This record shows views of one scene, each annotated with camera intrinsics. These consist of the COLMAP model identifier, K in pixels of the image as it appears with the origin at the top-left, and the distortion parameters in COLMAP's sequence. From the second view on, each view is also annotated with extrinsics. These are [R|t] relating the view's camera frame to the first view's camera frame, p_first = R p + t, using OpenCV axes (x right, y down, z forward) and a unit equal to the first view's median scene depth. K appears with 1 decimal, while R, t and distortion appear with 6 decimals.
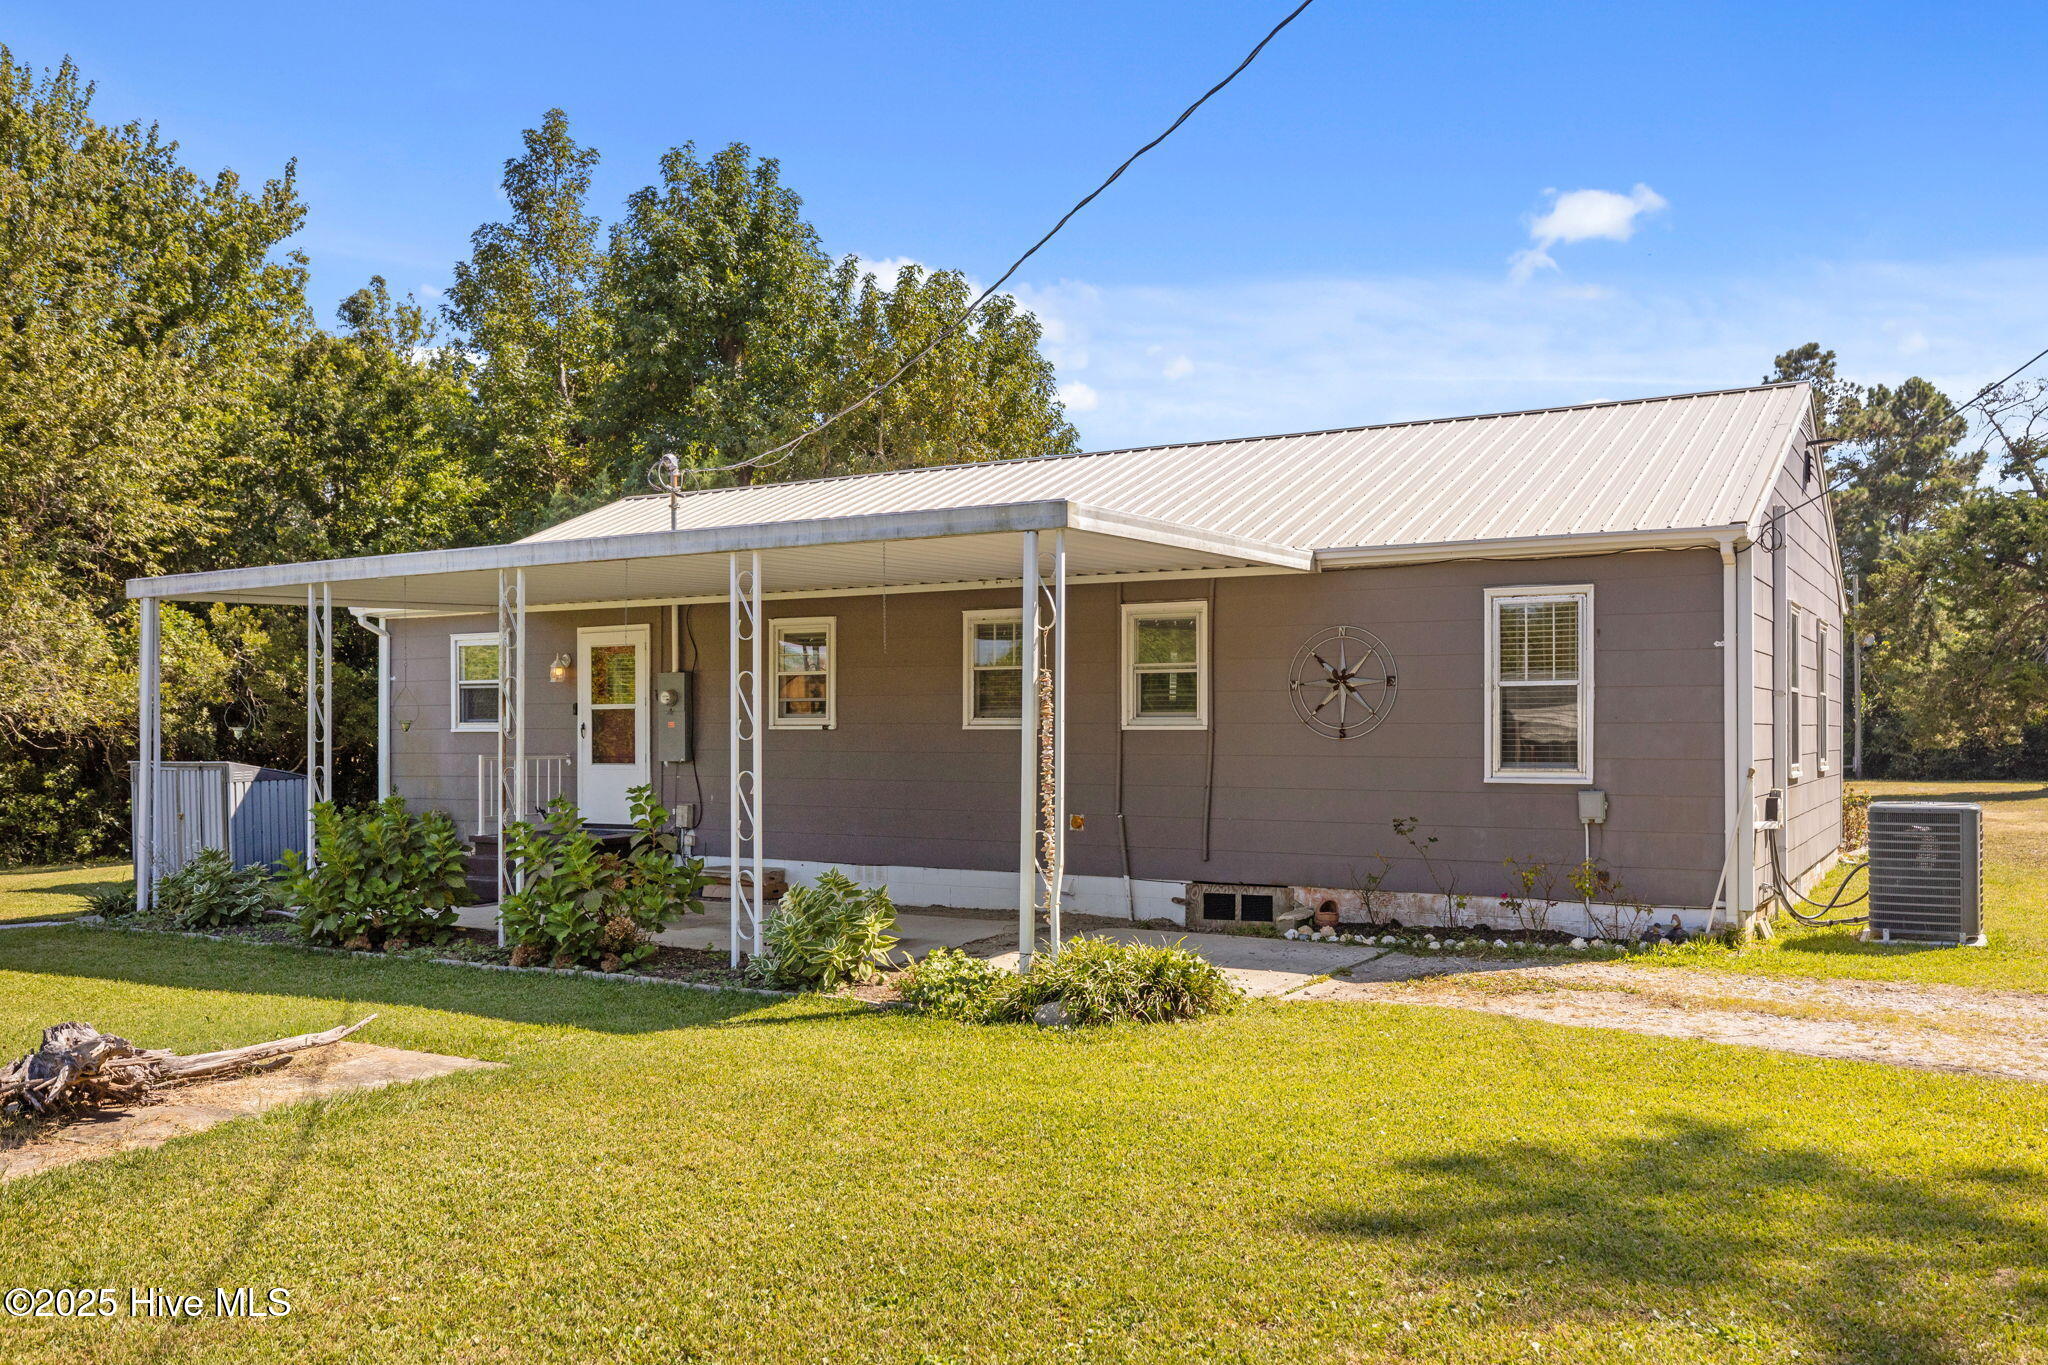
lens RADIAL K [[1735.7, 0, 1072.7], [0, 1735.7, 690.9], [0, 0, 1]] dist [0.000575, 0.001852]
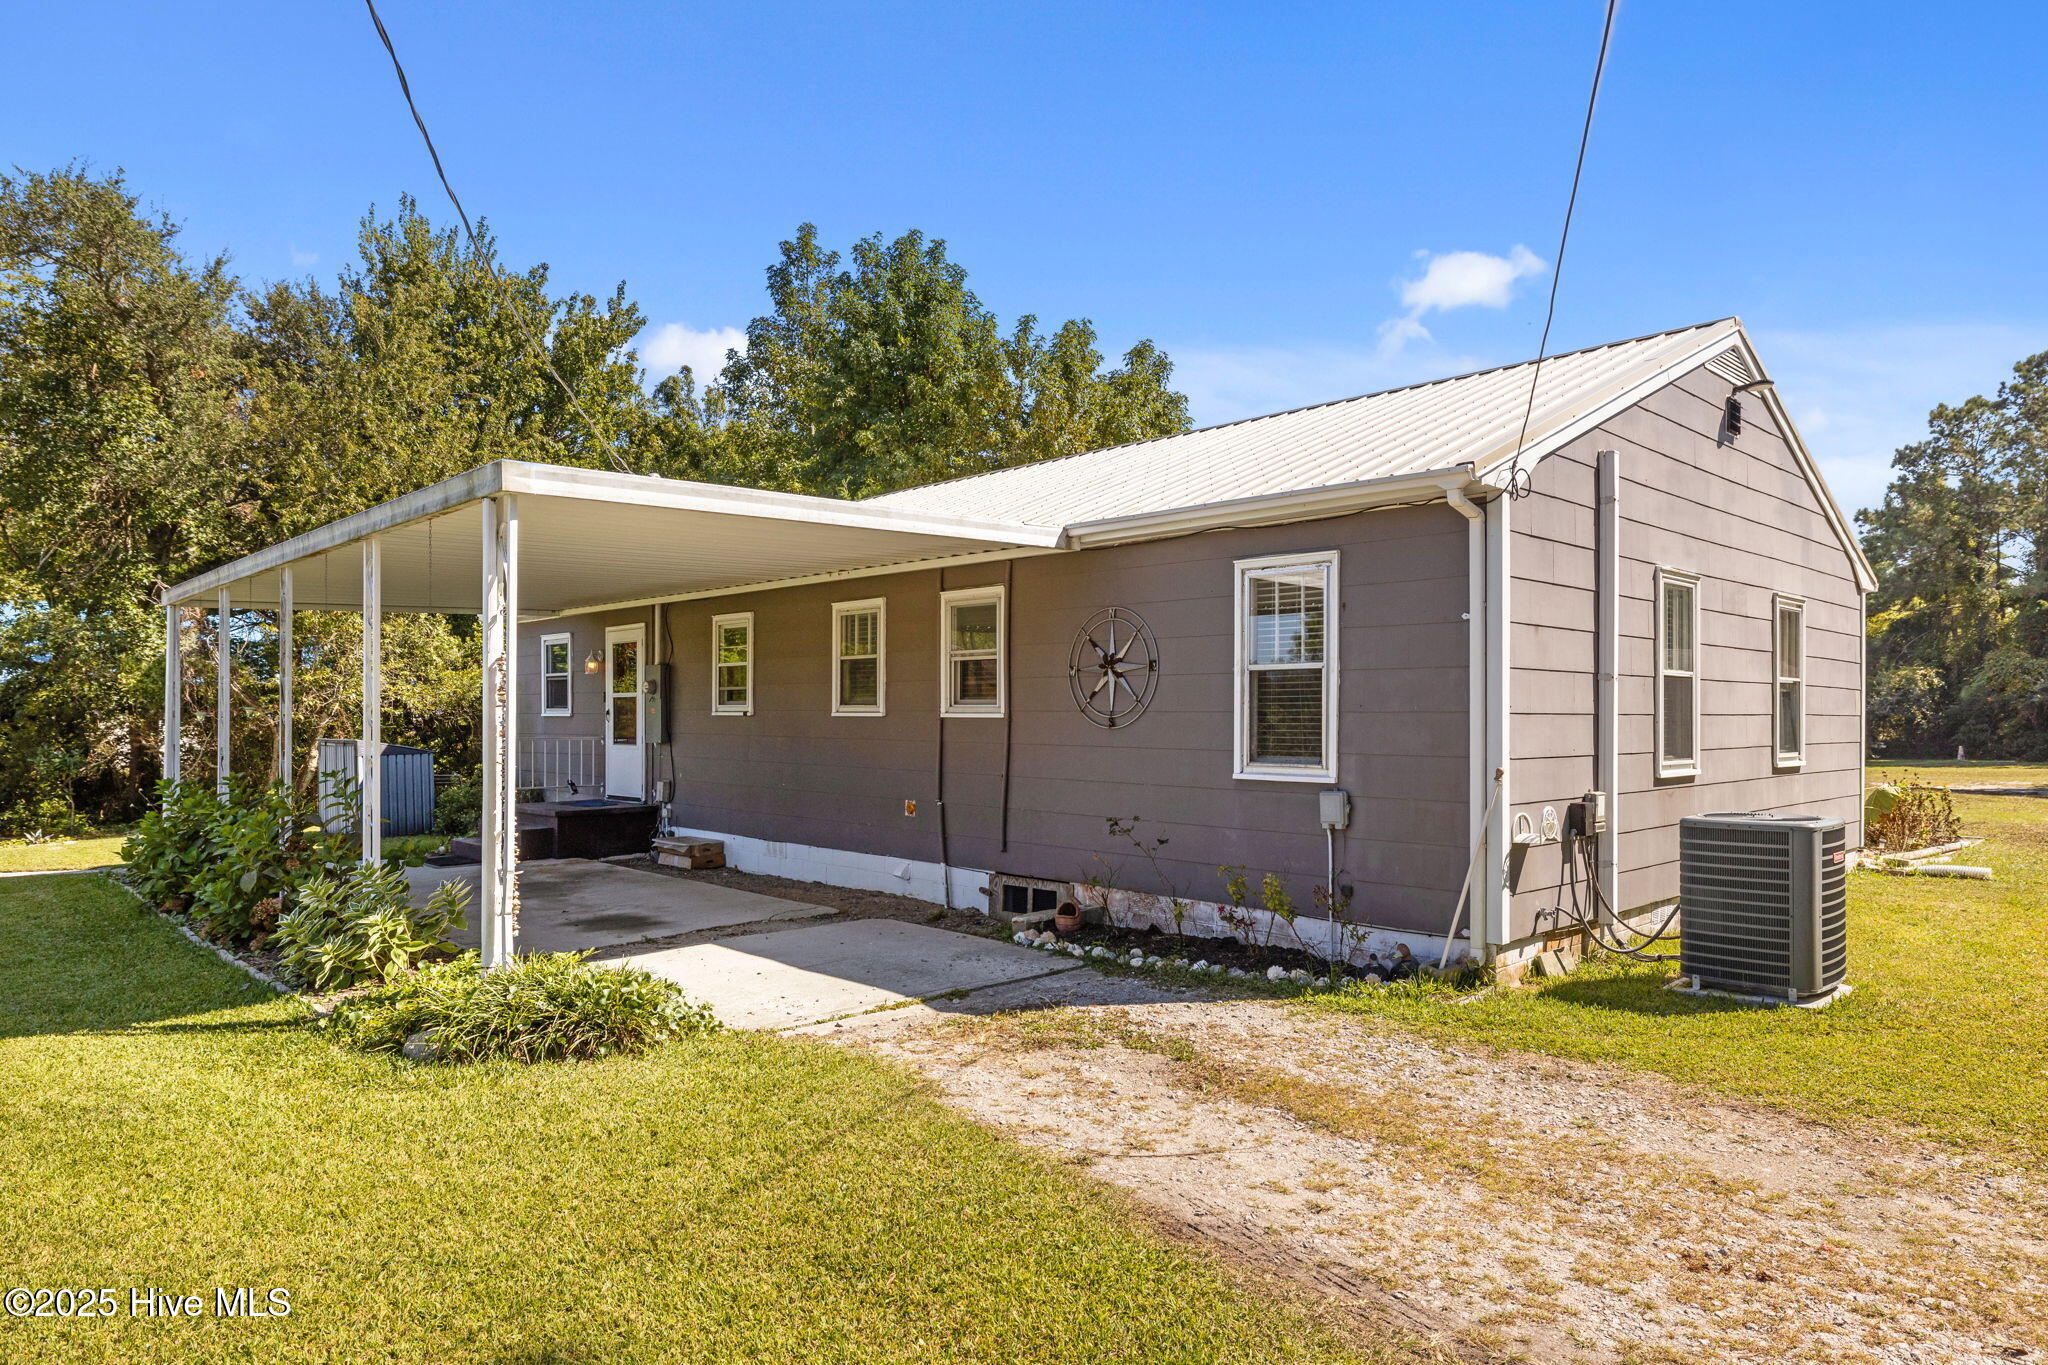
lens RADIAL K [[1308.1, 0, 1026.1], [0, 1308.1, 694.0], [0, 0, 1]] dist [-0.002981, -0.001109]
pose [[0.955855, -0.001718, -0.293835, 0.297053], [0.004144, 0.999962, 0.007635, 0.003383], [0.293810, -0.008516, 0.955826, 0.292109]]
